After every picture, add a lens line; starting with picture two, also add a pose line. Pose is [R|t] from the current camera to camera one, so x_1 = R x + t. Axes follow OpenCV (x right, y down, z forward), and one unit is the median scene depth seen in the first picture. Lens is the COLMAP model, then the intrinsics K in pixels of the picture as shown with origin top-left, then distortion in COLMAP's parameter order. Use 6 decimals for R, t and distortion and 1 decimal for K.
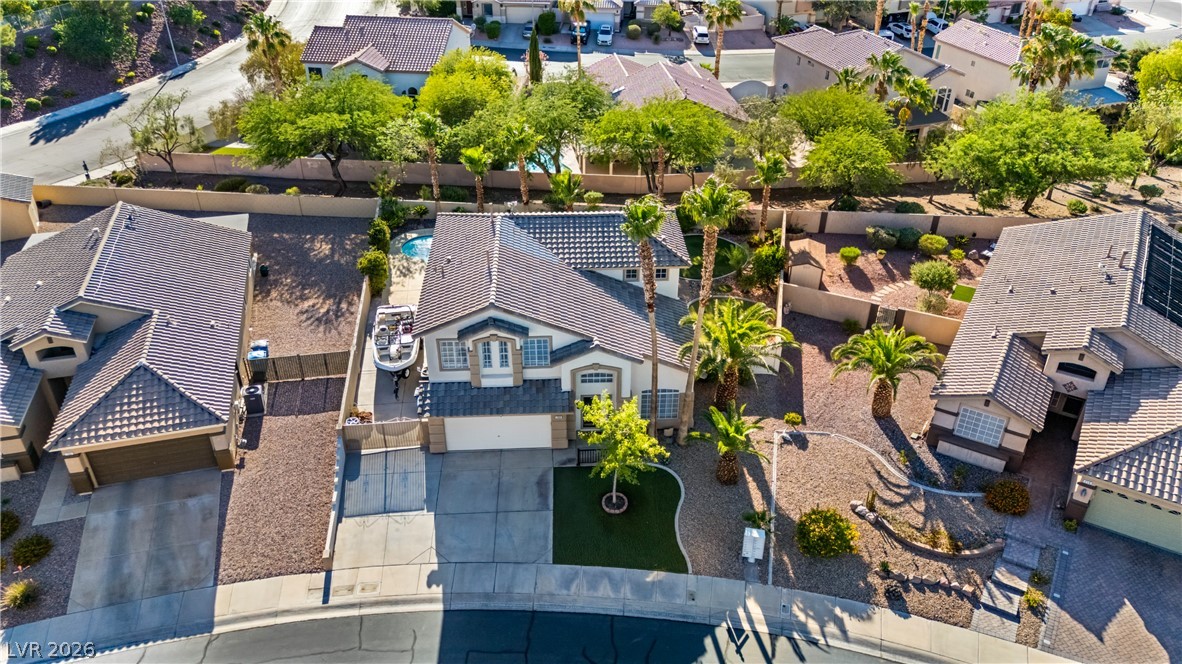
lens RADIAL K [[877.2, 0, 590.9], [0, 877.2, 321.9], [0, 0, 1]] dist [0.073724, -0.068674]
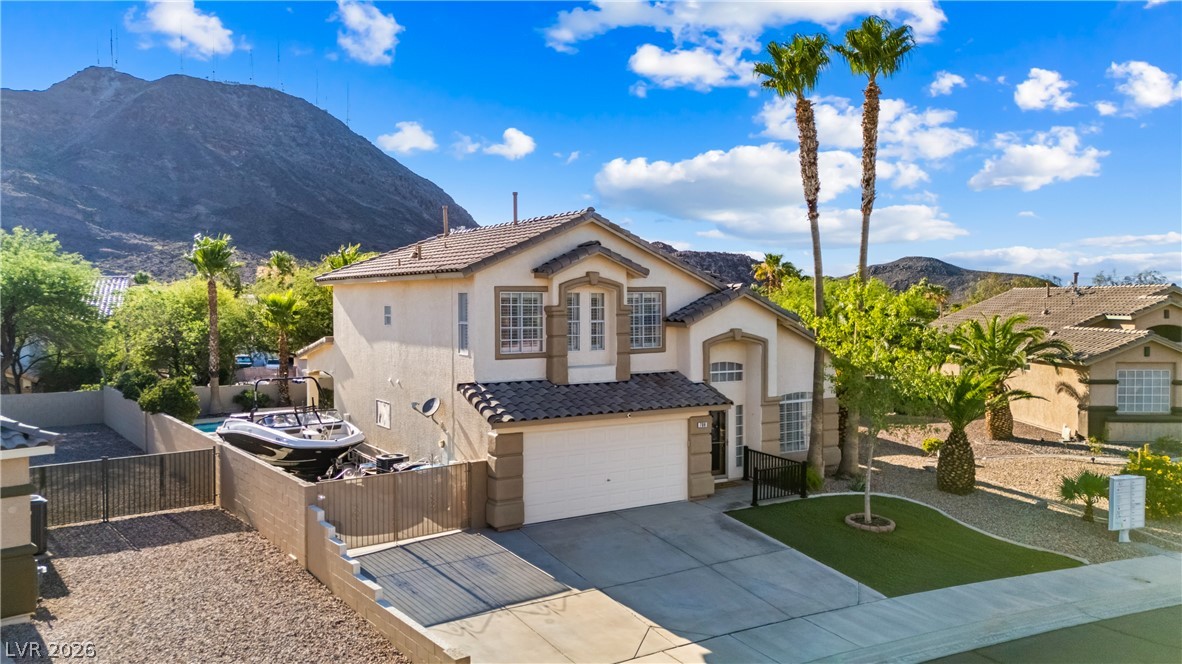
lens RADIAL K [[877.2, 0, 588.9], [0, 877.2, 331.3], [0, 0, 1]] dist [0.073724, -0.068674]
pose [[0.874752, -0.024663, 0.483943, -0.390931], [0.262750, 0.863281, -0.430938, 0.293567], [-0.407151, 0.504120, 0.761637, 0.583860]]
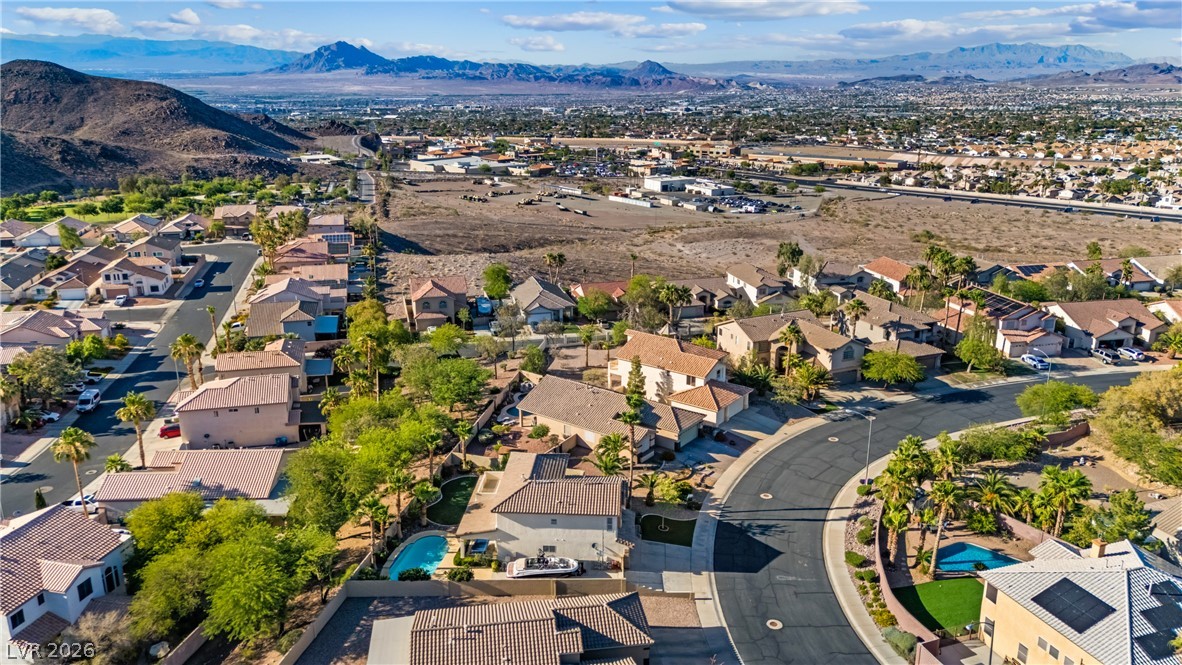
lens RADIAL K [[877.2, 0, 586.8], [0, 877.2, 326.8], [0, 0, 1]] dist [0.073724, -0.068674]
pose [[0.121603, -0.287538, 0.950018, -2.135174], [0.529300, 0.828465, 0.182997, -0.806462], [-0.839675, 0.480592, 0.252937, 0.293814]]
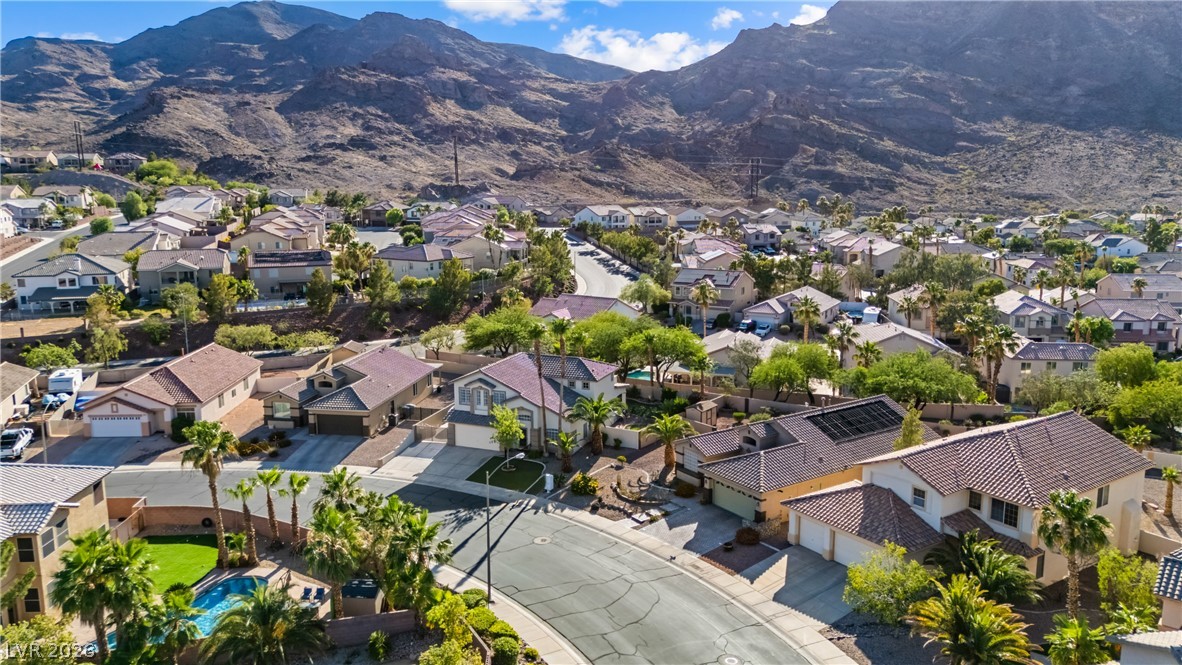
lens RADIAL K [[877.2, 0, 596.2], [0, 877.2, 343.9], [0, 0, 1]] dist [0.073724, -0.068674]
pose [[0.906145, 0.074724, -0.416315, 1.043842], [-0.217696, 0.926286, -0.307575, 0.521100], [0.362643, 0.369337, 0.855616, -0.789417]]
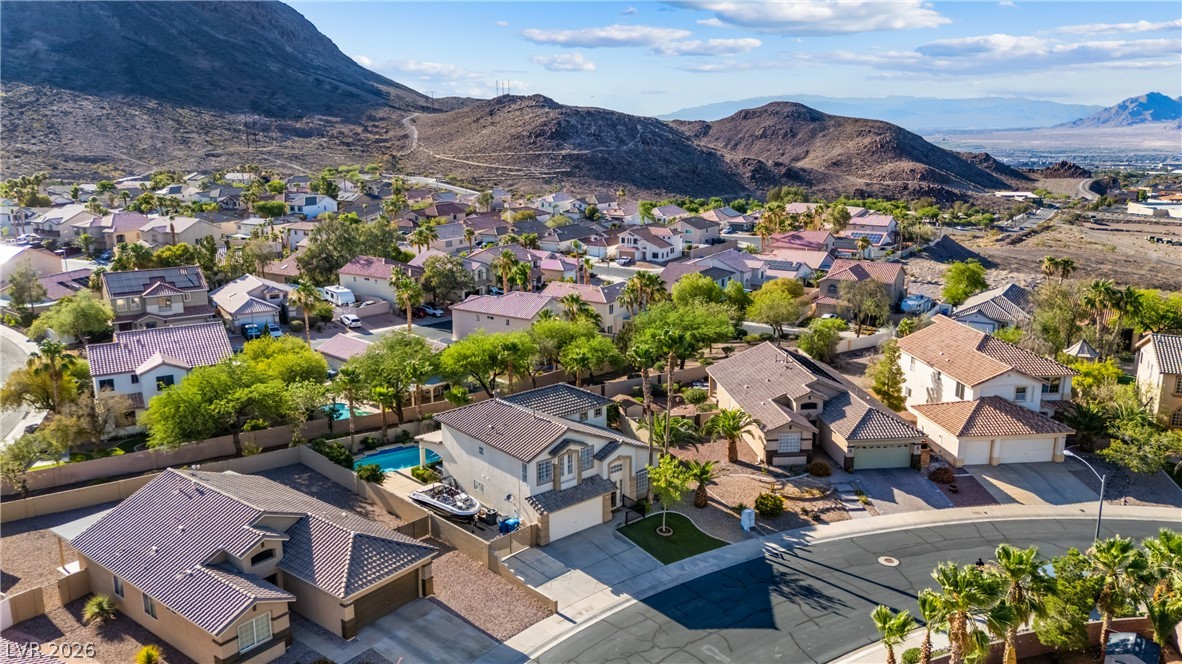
lens RADIAL K [[877.2, 0, 587.4], [0, 877.2, 344.0], [0, 0, 1]] dist [0.073724, -0.068674]
pose [[0.800583, -0.153625, 0.579194, -0.968025], [0.324904, 0.923448, -0.204160, 0.171286], [-0.503492, 0.351630, 0.789210, -0.328564]]
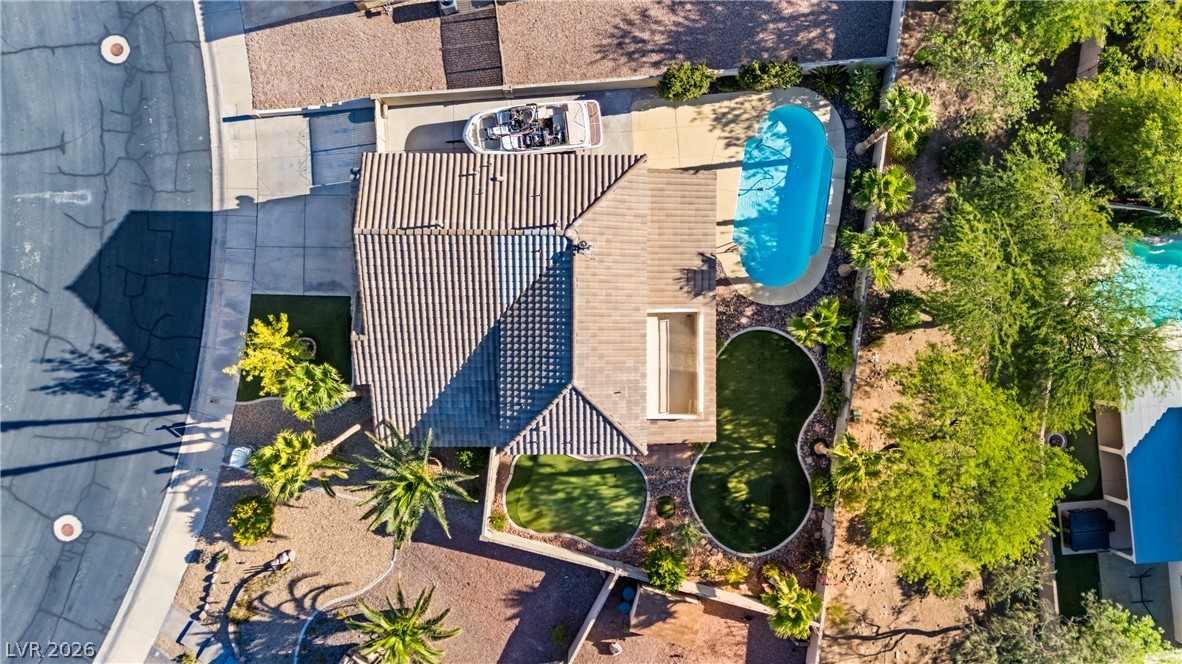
lens RADIAL K [[877.2, 0, 592.4], [0, 877.2, 341.0], [0, 0, 1]] dist [0.073724, -0.068674]
pose [[-0.053615, 0.998561, -0.001470, -0.001377], [-0.543147, -0.027928, 0.839173, -0.971301], [0.837924, 0.045791, 0.543863, 0.677834]]
